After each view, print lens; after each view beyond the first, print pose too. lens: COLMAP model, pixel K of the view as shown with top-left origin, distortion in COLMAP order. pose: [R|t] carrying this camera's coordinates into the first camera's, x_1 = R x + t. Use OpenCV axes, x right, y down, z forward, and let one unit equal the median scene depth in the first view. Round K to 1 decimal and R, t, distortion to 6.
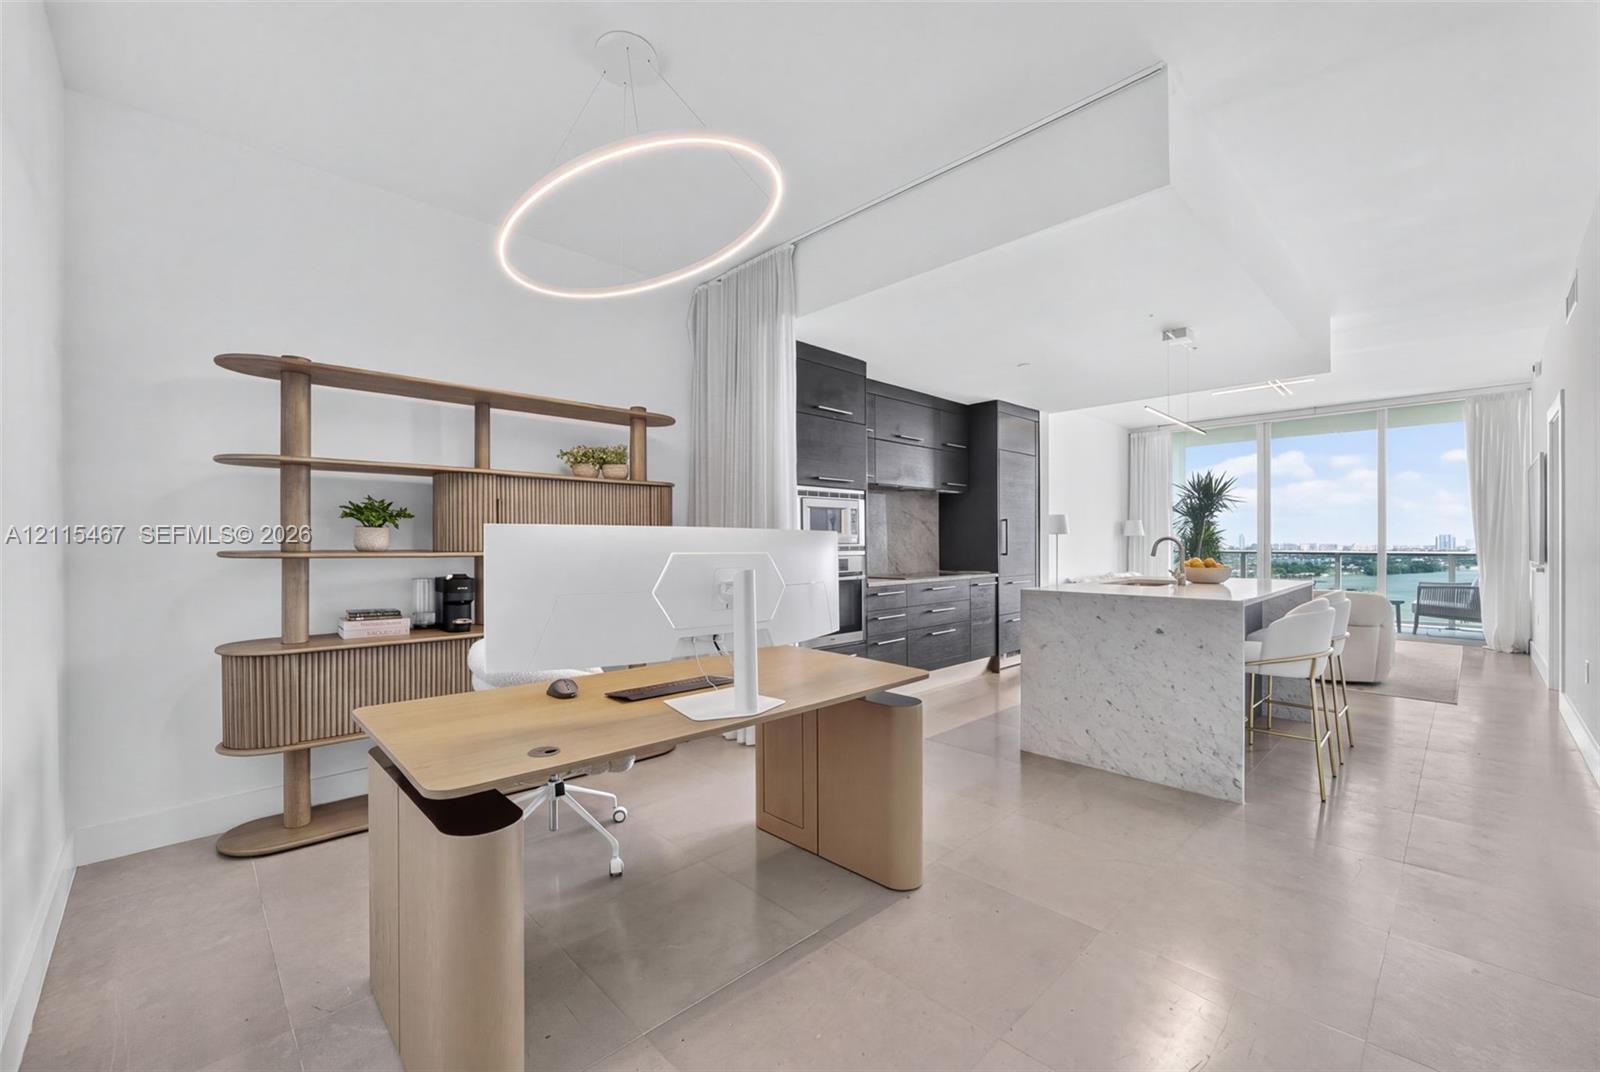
lens RADIAL K [[647.1, 0, 803.8], [0, 647.1, 540.3], [0, 0, 1]] dist [0.002438, -0.000723]
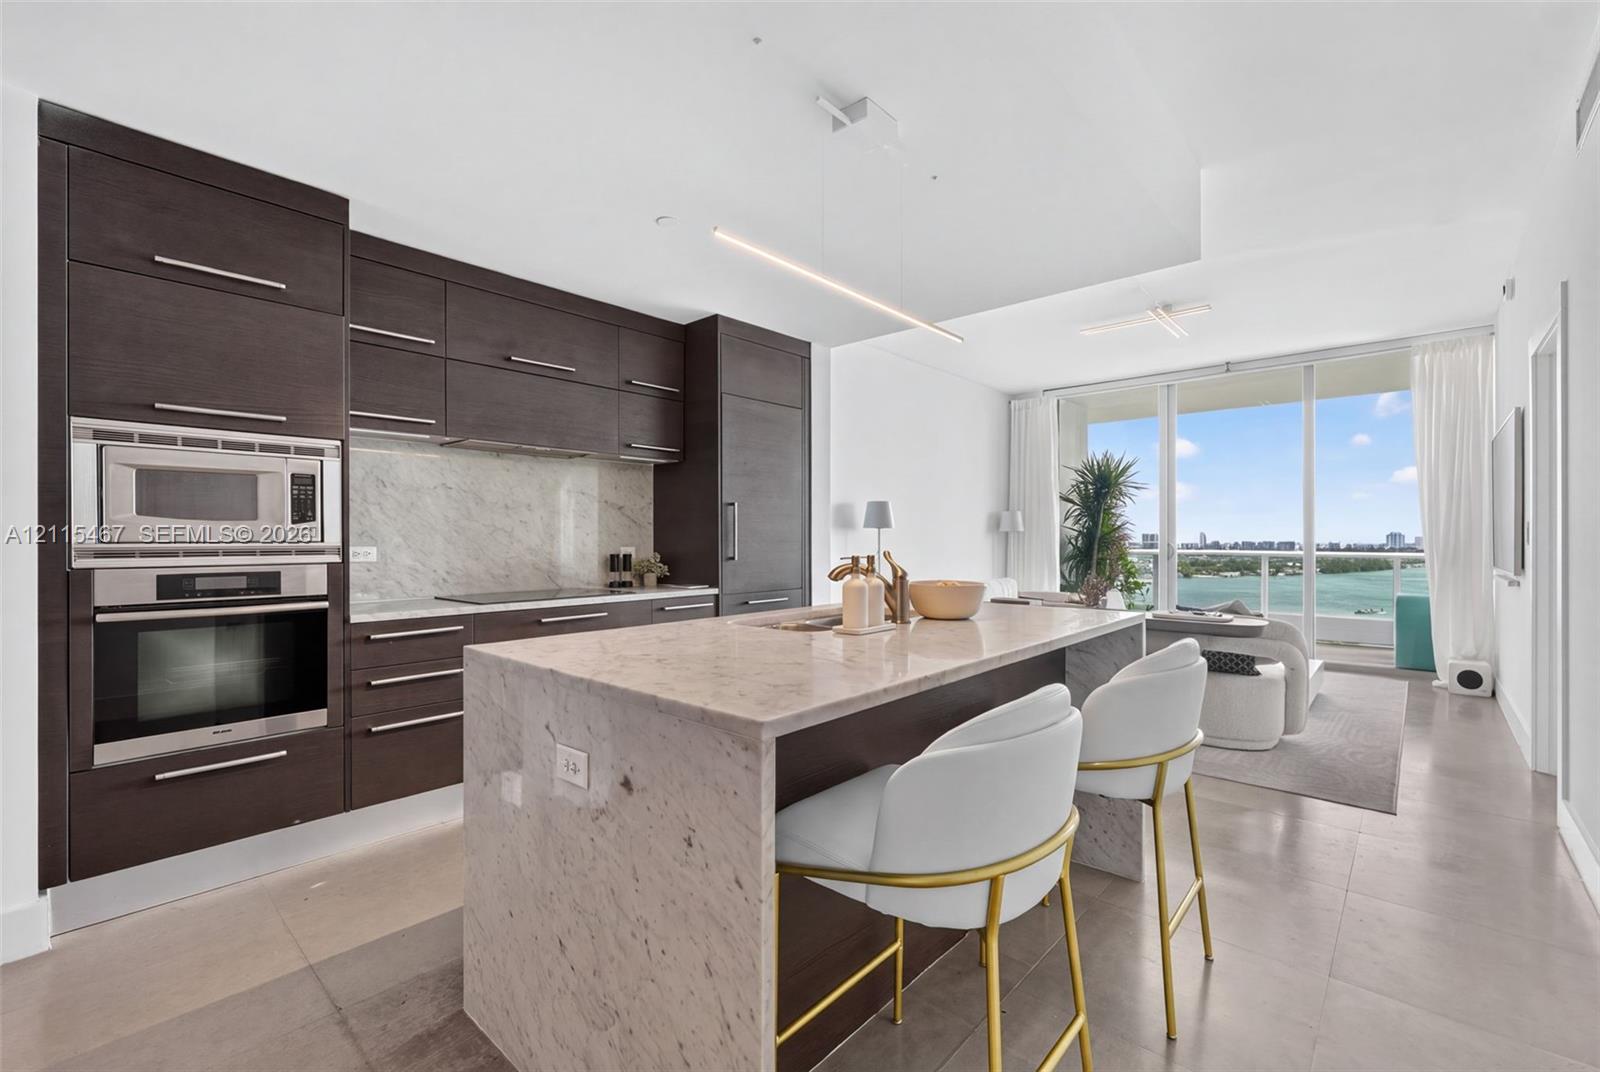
lens RADIAL K [[687.2, 0, 800.6], [0, 687.2, 534.2], [0, 0, 1]] dist [-0.001844, 0.000933]
pose [[0.997800, 0.002917, 0.066232, 0.353840], [-0.002732, 0.999992, -0.002891, -0.000503], [-0.066240, 0.002704, 0.997800, 0.342635]]
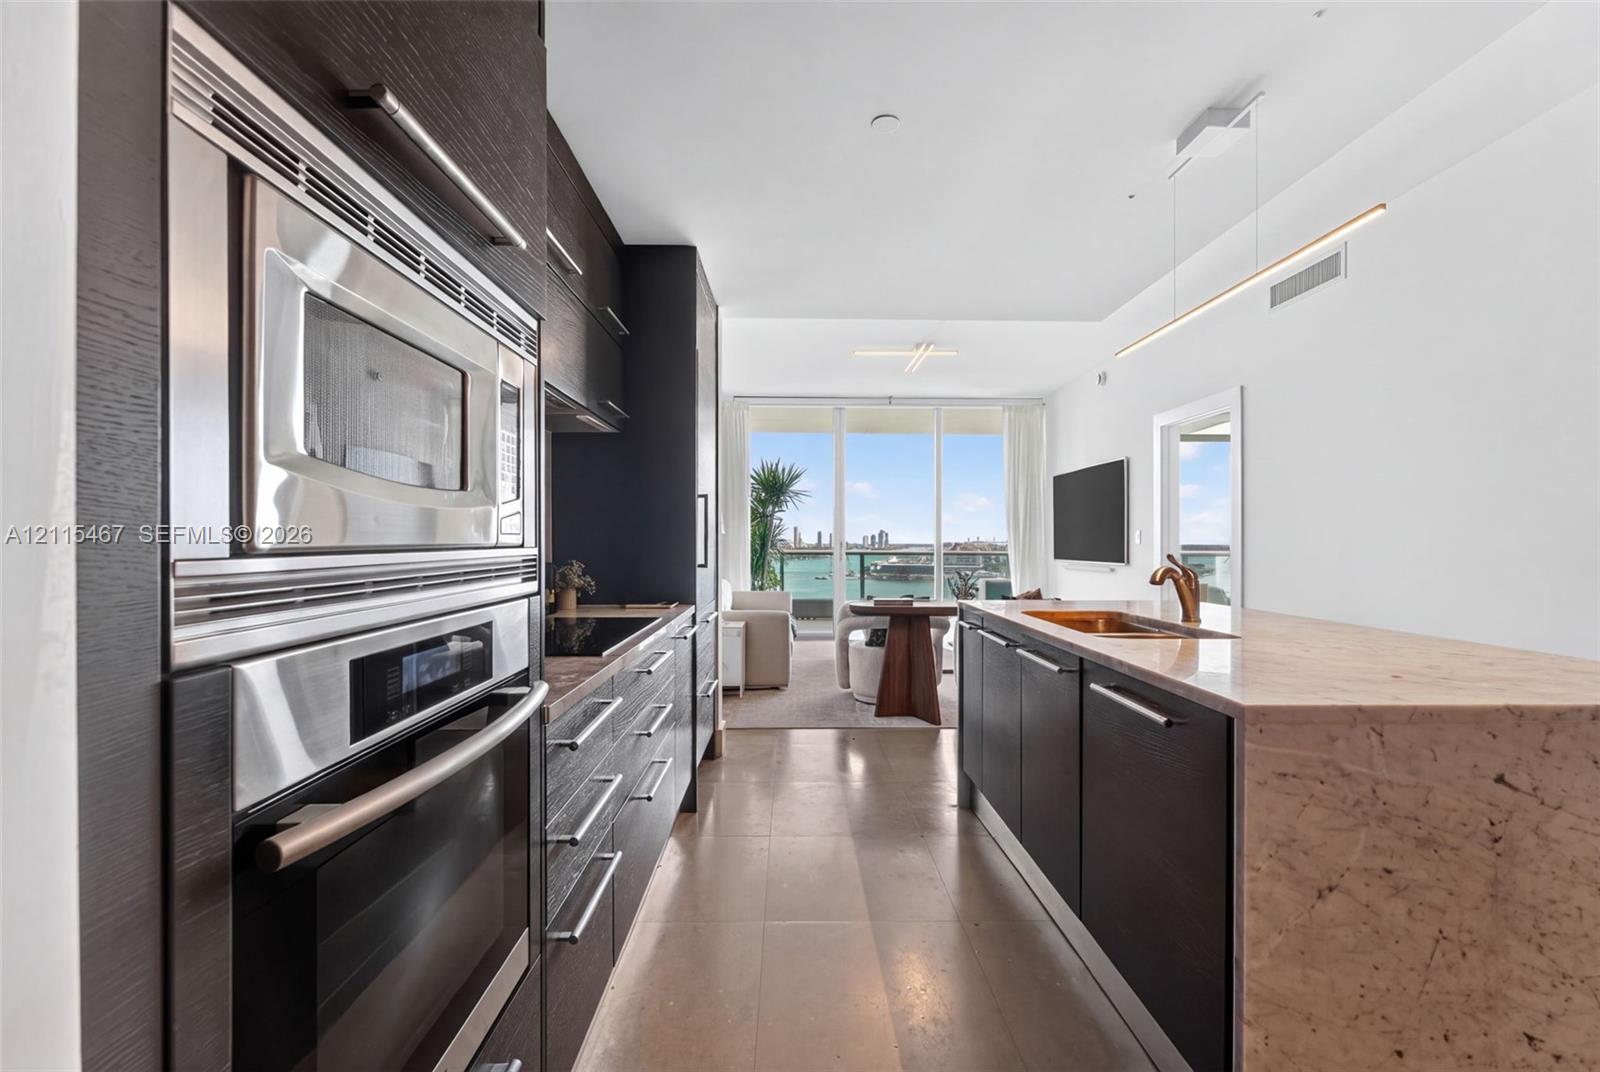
lens RADIAL K [[687.2, 0, 814.5], [0, 687.2, 536.6], [0, 0, 1]] dist [-0.001844, 0.000933]
pose [[0.676625, 0.006588, 0.736299, -0.017481], [-0.005273, 0.999978, -0.004102, 0.002092], [-0.736309, -0.001107, 0.676644, 0.620869]]
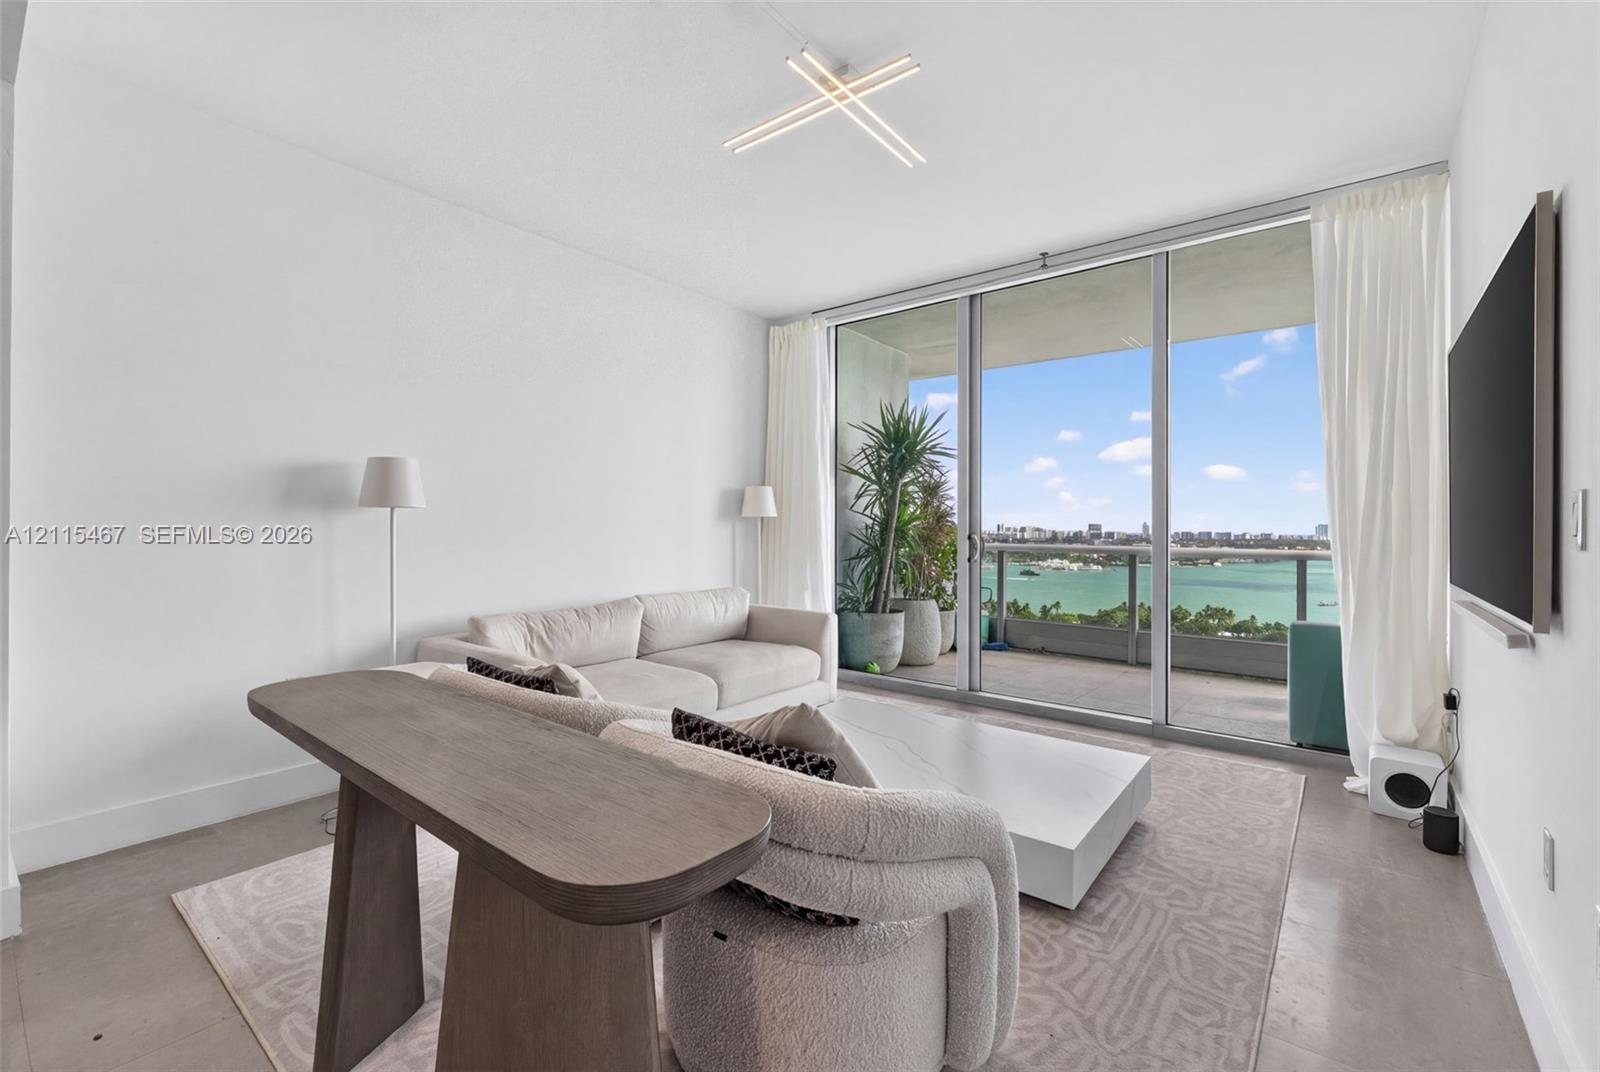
lens RADIAL K [[687.2, 0, 792.7], [0, 687.2, 521.8], [0, 0, 1]] dist [-0.001844, 0.000933]
pose [[0.992289, 0.005595, 0.123817, 0.809192], [-0.004952, 0.999973, -0.005495, 0.001199], [-0.123844, 0.004840, 0.992290, 0.765917]]
